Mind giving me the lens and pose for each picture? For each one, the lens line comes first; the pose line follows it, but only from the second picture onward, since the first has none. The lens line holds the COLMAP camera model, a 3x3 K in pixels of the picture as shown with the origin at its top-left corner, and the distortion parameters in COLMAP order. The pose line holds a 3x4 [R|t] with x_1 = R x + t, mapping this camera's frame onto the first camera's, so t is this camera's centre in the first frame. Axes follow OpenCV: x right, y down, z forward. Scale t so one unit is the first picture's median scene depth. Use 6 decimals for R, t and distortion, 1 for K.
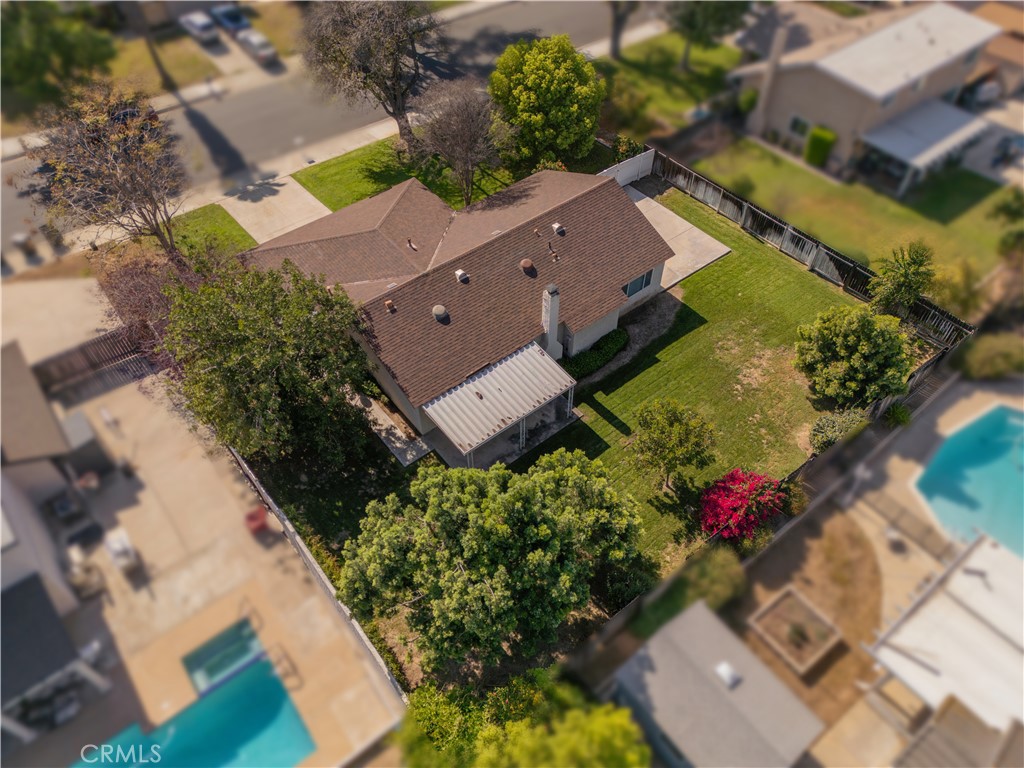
lens RADIAL K [[724.7, 0, 510.2], [0, 724.7, 389.7], [0, 0, 1]] dist [0.020370, -0.004511]
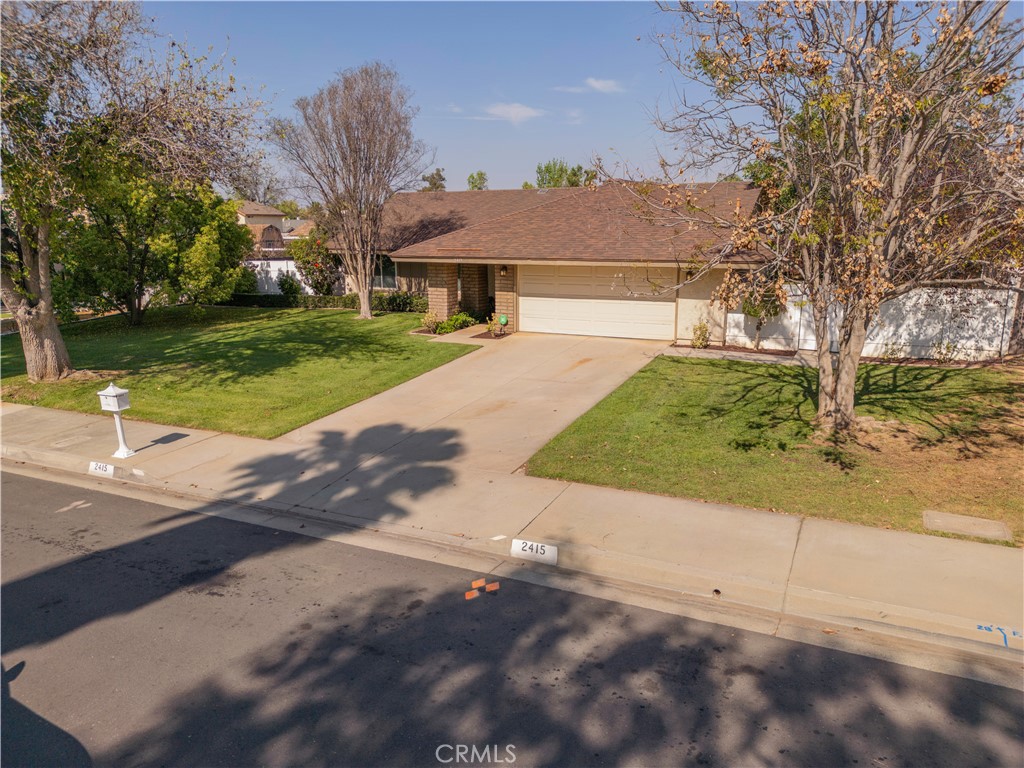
lens RADIAL K [[724.7, 0, 501.2], [0, 724.7, 383.7], [0, 0, 1]] dist [0.020370, -0.004511]
pose [[-0.407049, -0.185182, 0.894438, -0.686390], [0.701801, 0.563351, 0.436017, -0.428351], [-0.584625, 0.805198, -0.099350, 1.124980]]
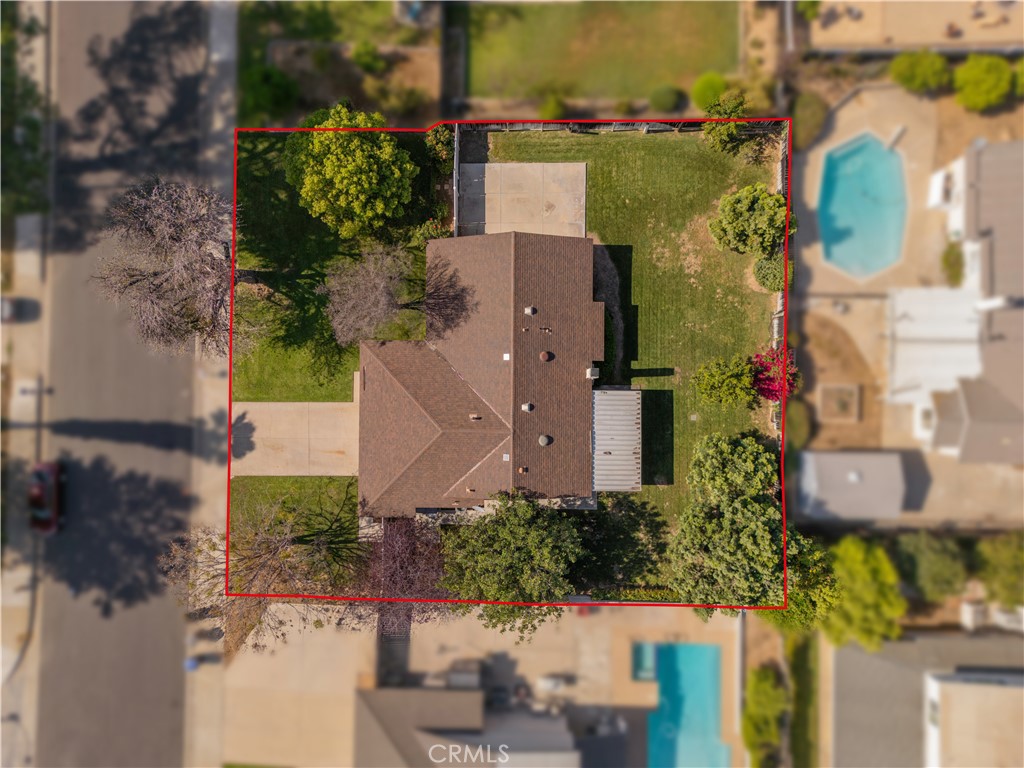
lens RADIAL K [[724.7, 0, 510.7], [0, 724.7, 385.0], [0, 0, 1]] dist [0.020370, -0.004511]
pose [[0.625928, -0.779868, -0.004543, -0.040088], [0.610416, 0.486282, 0.625238, -0.831297], [-0.485394, -0.394127, 0.780421, 0.022183]]
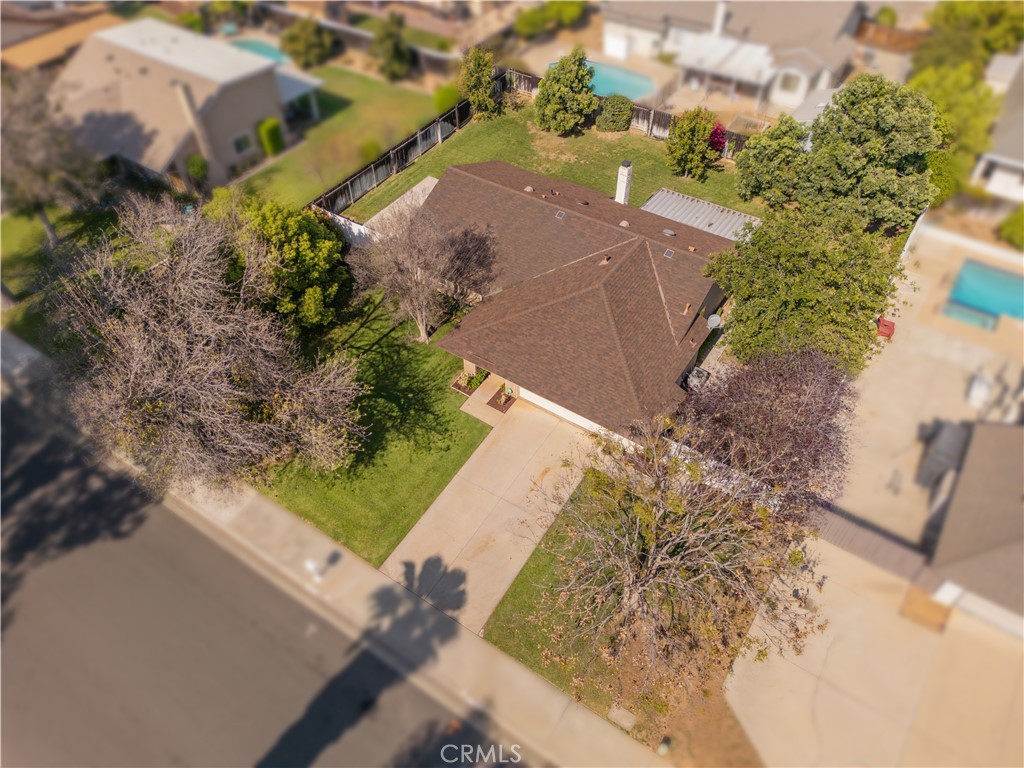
lens RADIAL K [[724.7, 0, 515.3], [0, 724.7, 385.3], [0, 0, 1]] dist [0.020370, -0.004511]
pose [[-0.310811, -0.689031, 0.654700, -0.745318], [0.736336, 0.260999, 0.624251, -0.744706], [-0.601004, 0.676103, 0.426237, 0.663973]]
